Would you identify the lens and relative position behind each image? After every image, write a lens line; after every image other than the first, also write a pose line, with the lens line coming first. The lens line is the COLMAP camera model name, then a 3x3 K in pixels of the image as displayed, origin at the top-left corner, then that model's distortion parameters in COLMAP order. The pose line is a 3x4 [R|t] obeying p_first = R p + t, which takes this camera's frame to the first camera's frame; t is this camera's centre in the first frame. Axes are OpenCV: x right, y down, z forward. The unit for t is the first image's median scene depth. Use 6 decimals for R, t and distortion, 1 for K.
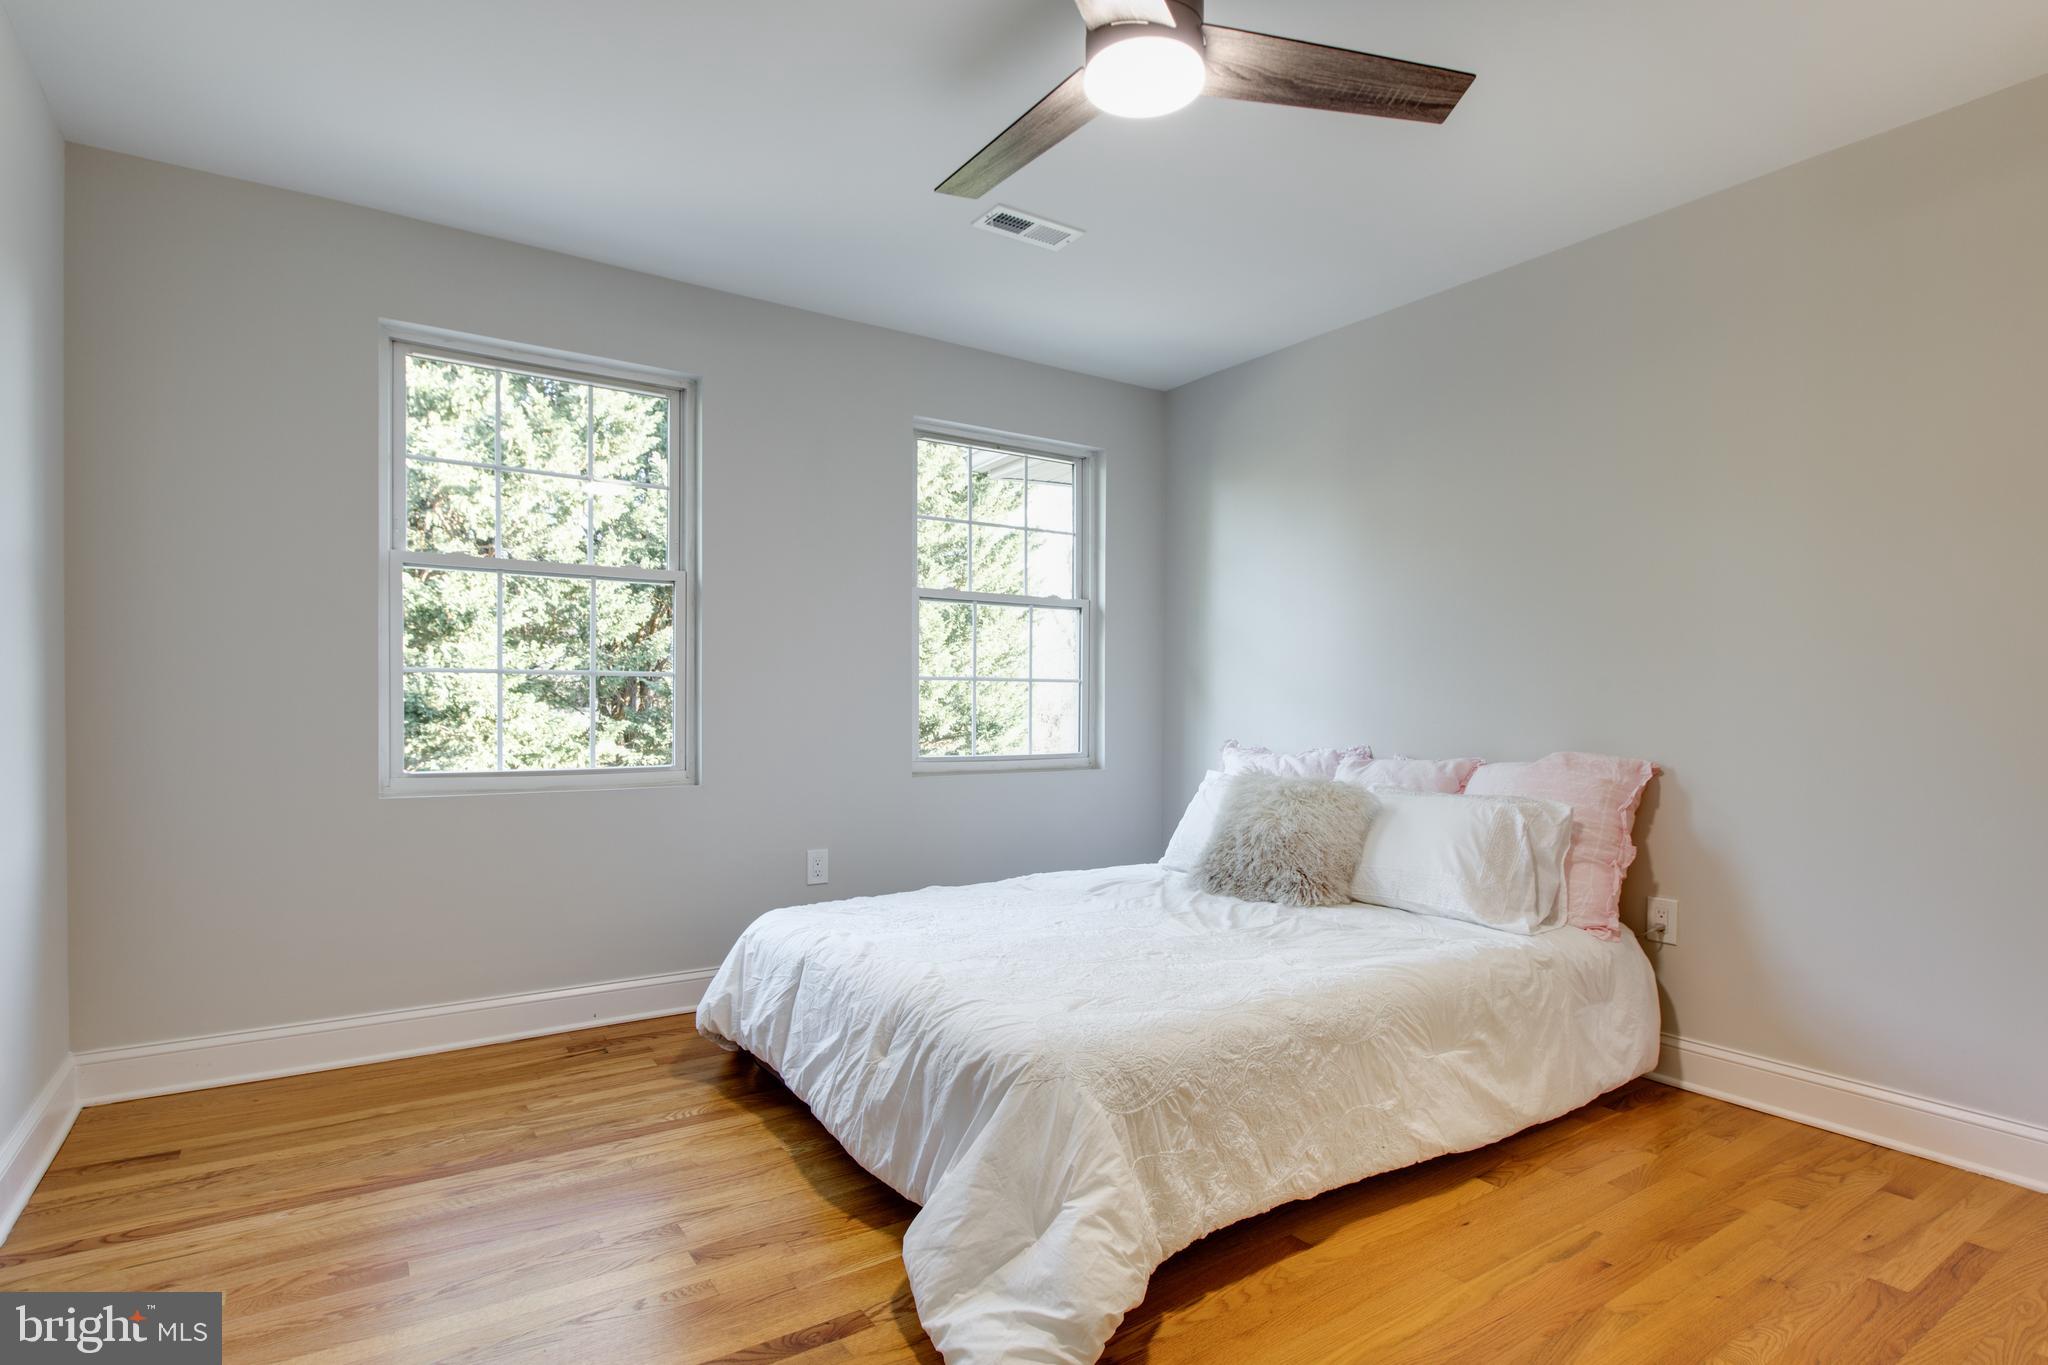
lens RADIAL K [[1042.4, 0, 1024.0], [0, 1042.4, 724.5], [0, 0, 1]] dist [0.001406, 0.000074]
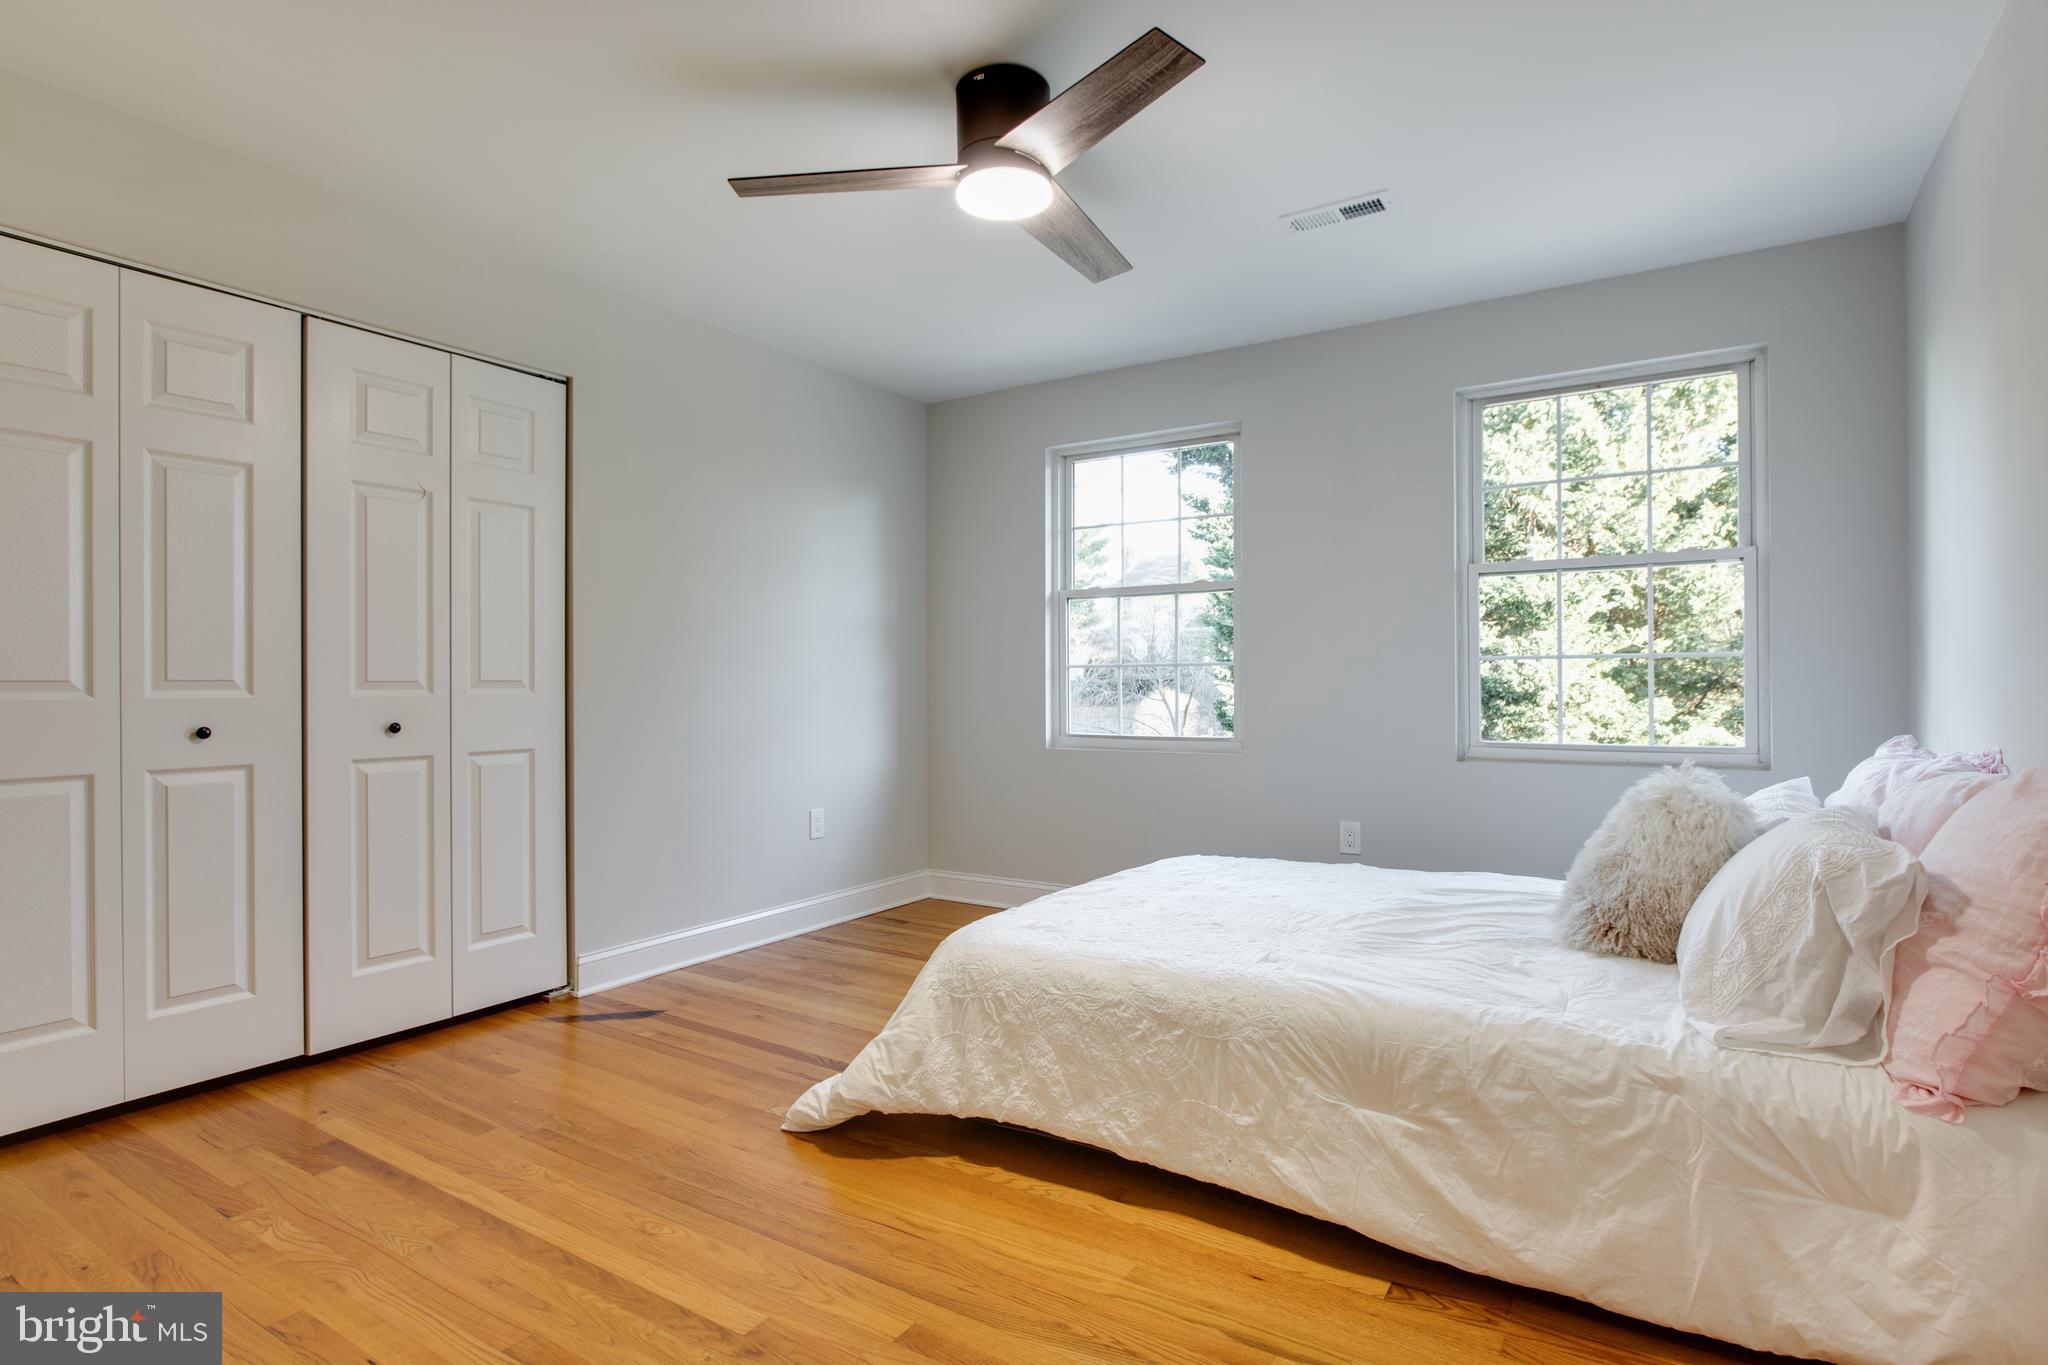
lens RADIAL K [[1042.4, 0, 1045.9], [0, 1042.4, 689.2], [0, 0, 1]] dist [0.001406, 0.000074]
pose [[0.409154, -0.005350, -0.912450, 0.953517], [-0.011894, 0.999867, -0.011196, -0.001139], [0.912388, 0.015433, 0.409036, 0.394388]]
